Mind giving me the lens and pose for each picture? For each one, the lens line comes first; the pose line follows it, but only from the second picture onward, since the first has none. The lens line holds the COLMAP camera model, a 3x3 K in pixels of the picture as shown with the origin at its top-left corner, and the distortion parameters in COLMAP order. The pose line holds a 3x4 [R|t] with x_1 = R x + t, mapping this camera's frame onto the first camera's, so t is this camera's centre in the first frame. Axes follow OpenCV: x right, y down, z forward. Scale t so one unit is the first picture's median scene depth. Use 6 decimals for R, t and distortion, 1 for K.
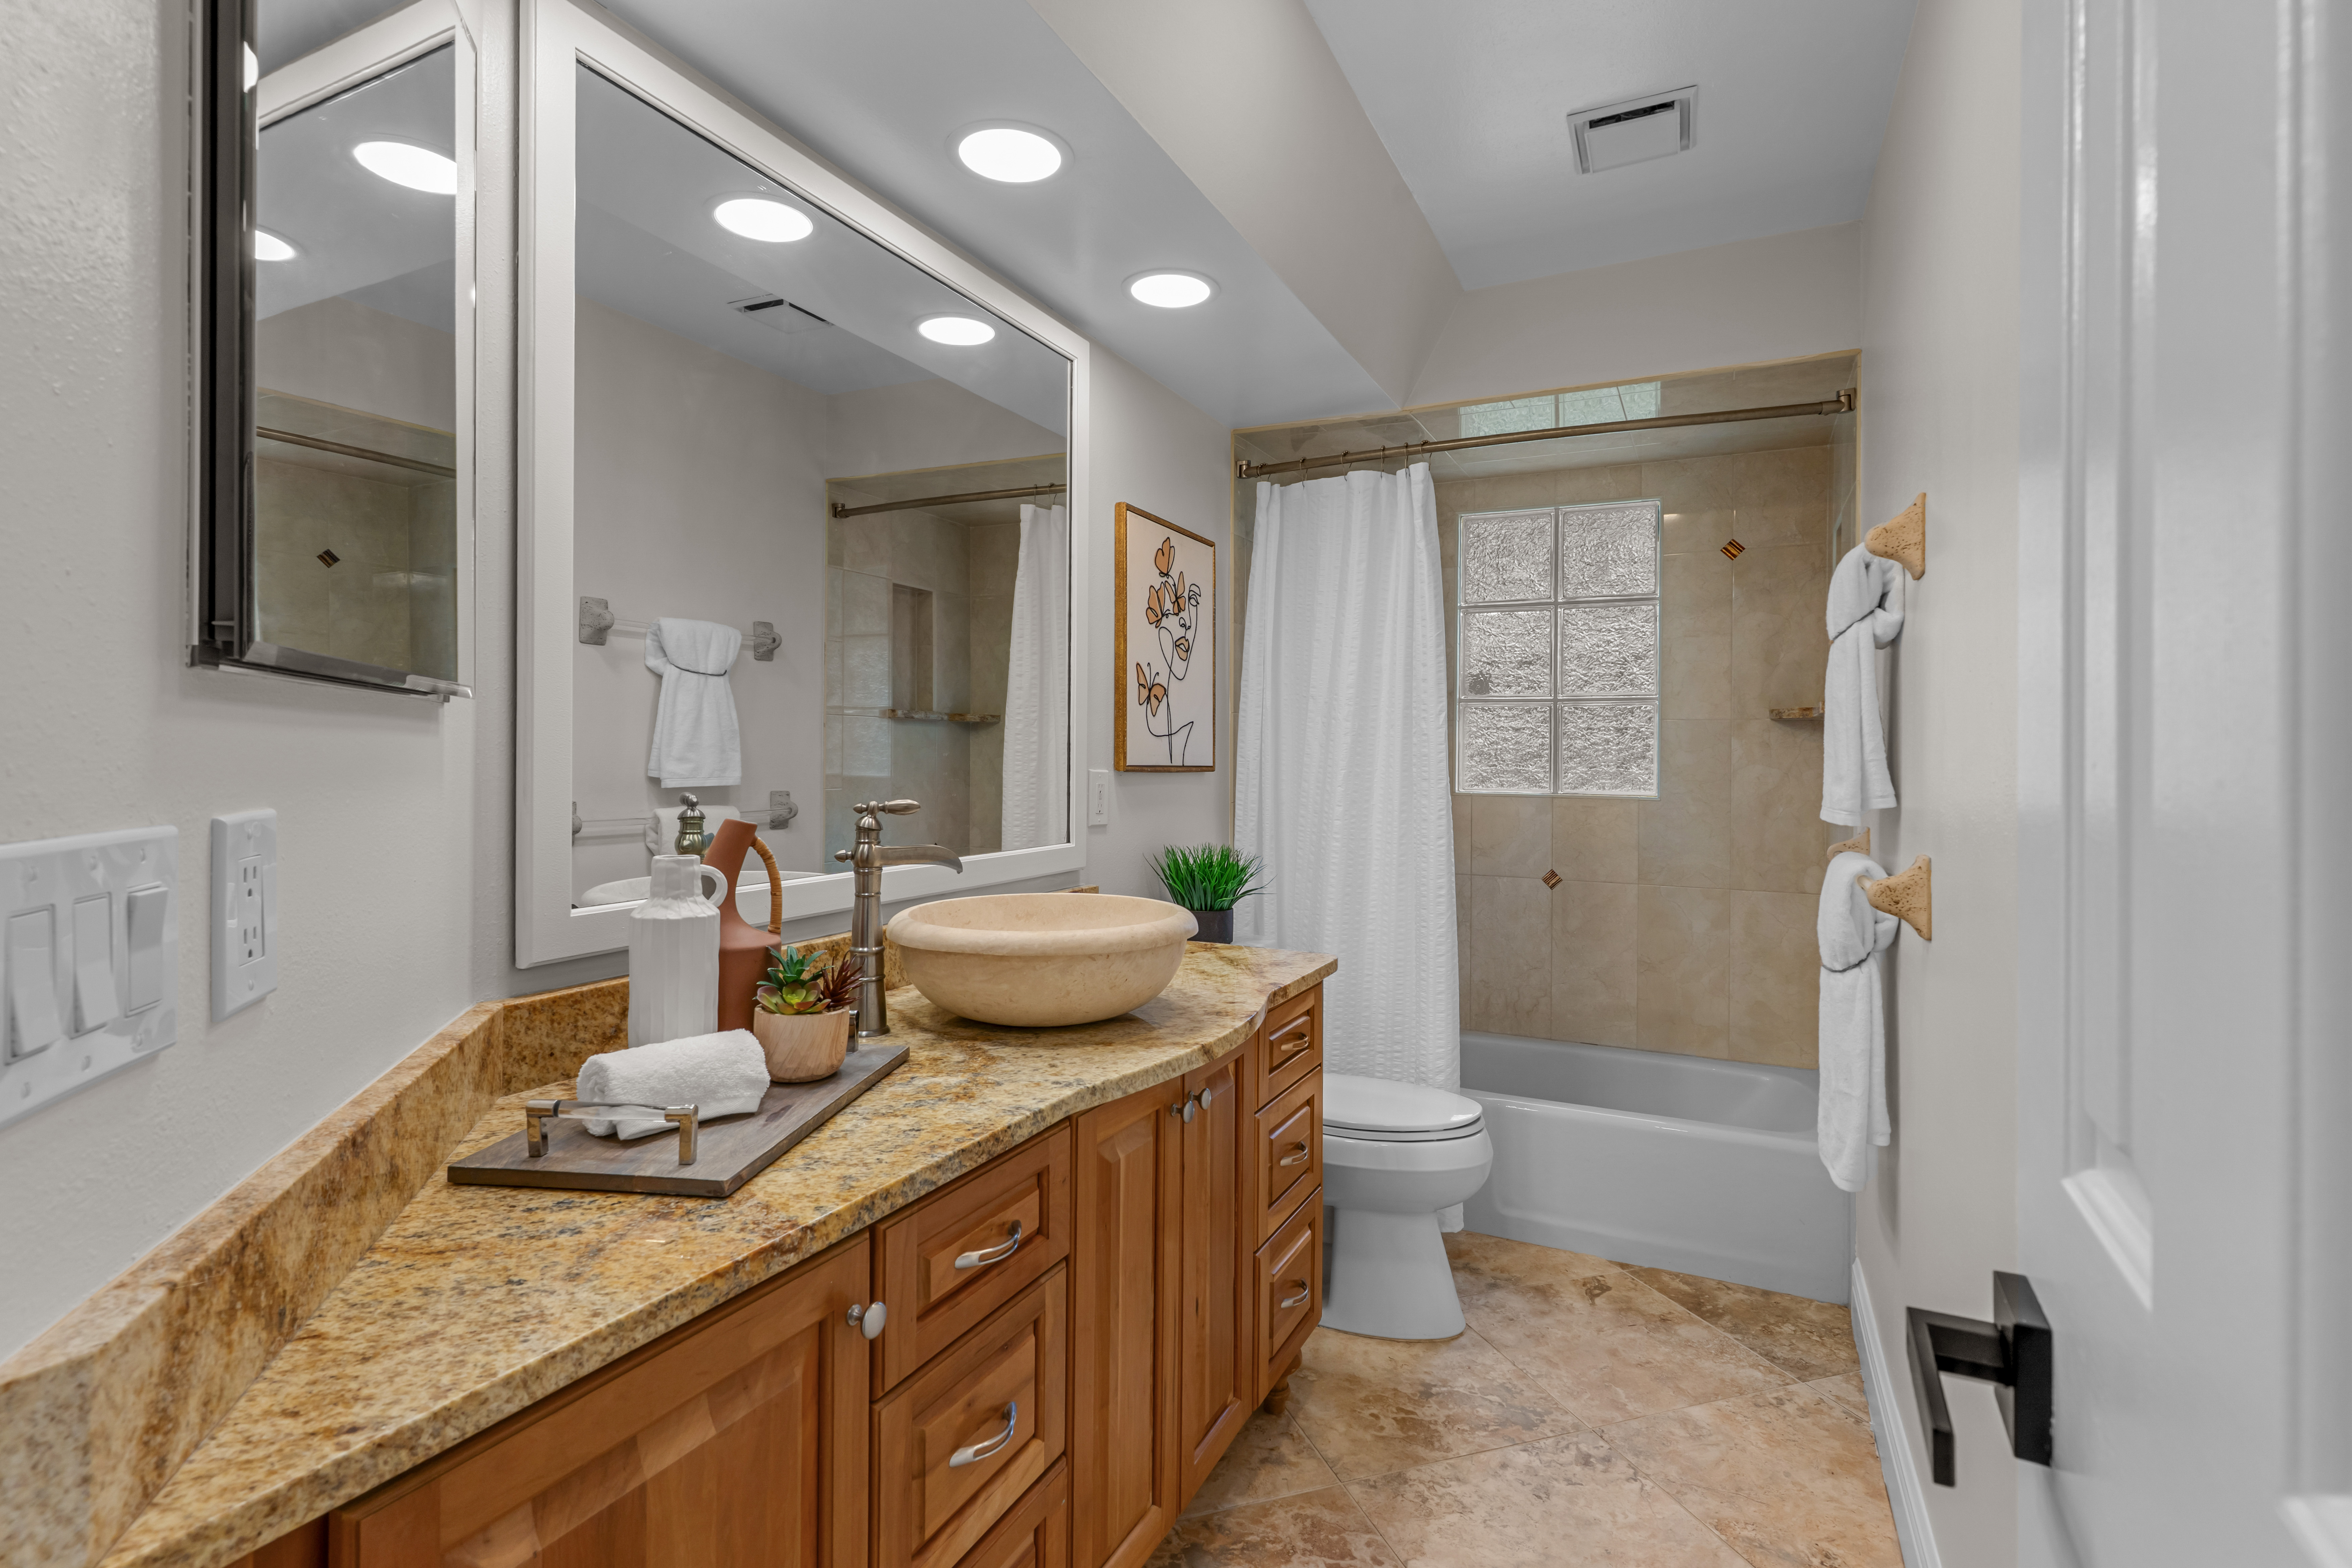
lens RADIAL K [[1115.2, 0, 1176.5], [0, 1115.2, 755.7], [0, 0, 1]] dist [0.010908, 0.000433]
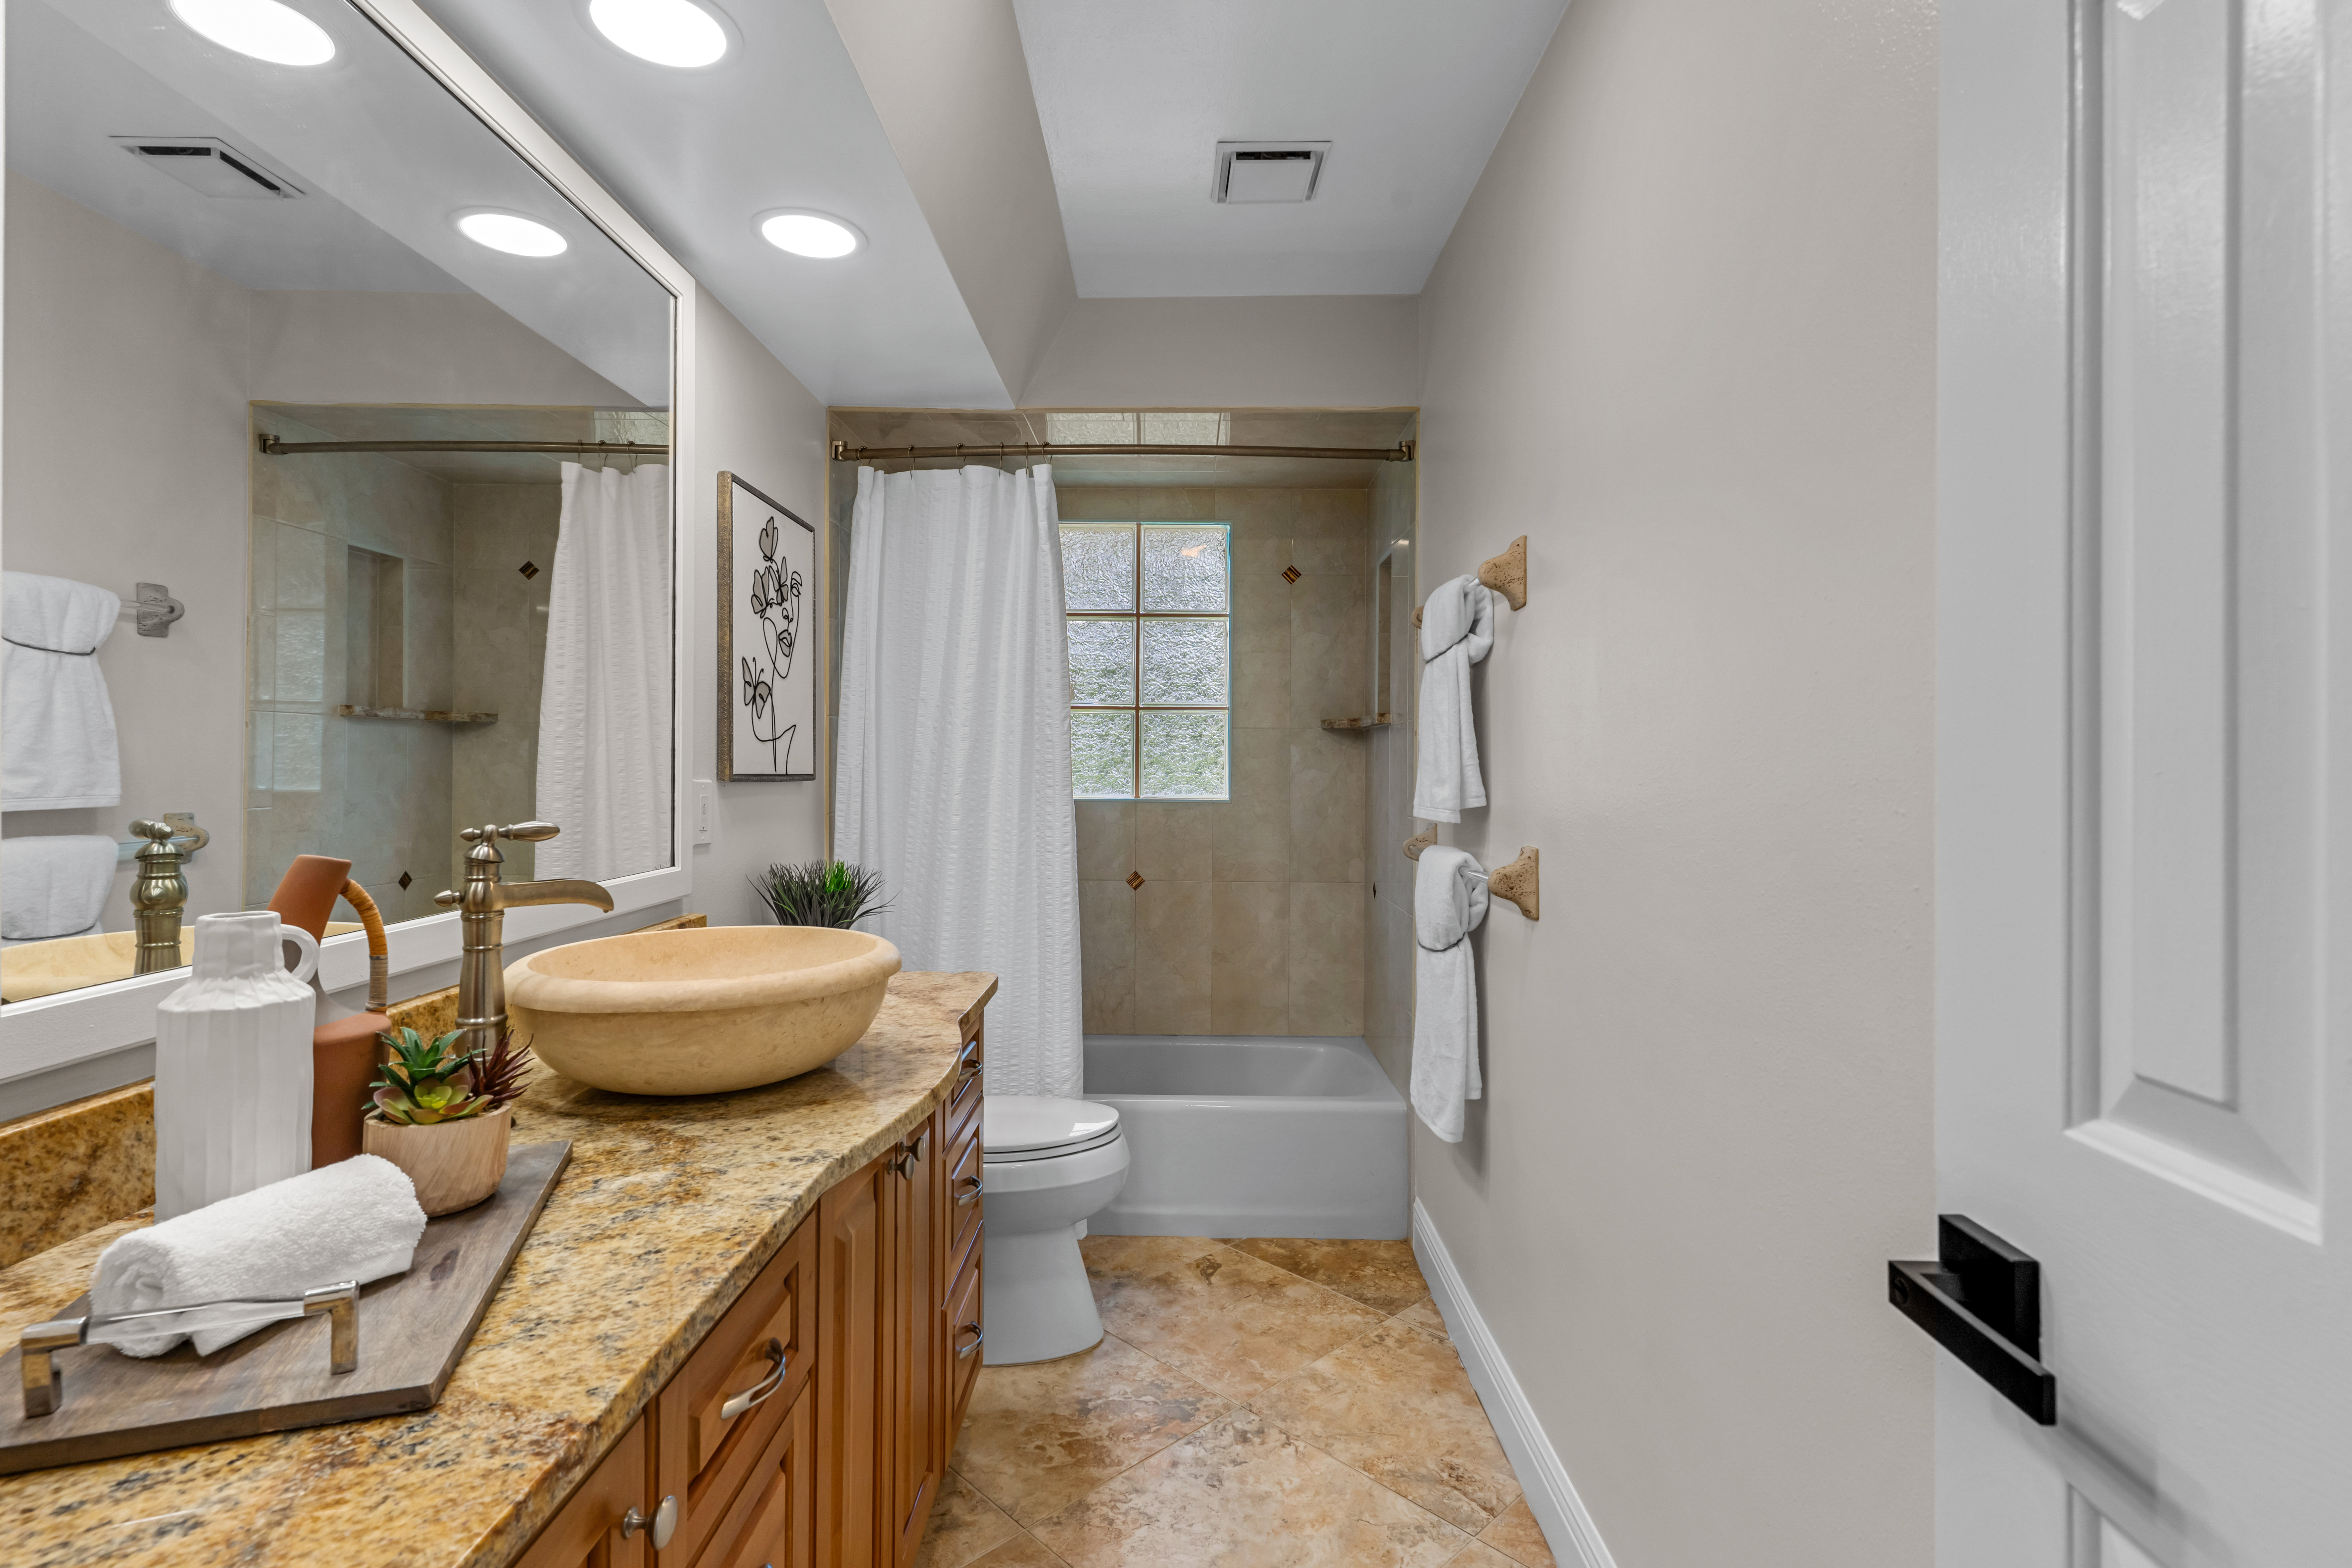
lens RADIAL K [[1118.2, 0, 1190.4], [0, 1118.2, 764.9], [0, 0, 1]] dist [0.008409, -0.000112]
pose [[0.908328, -0.004258, 0.418237, -0.094469], [0.003067, 0.999989, 0.003519, -0.000862], [-0.418247, -0.001914, 0.908331, 0.062144]]
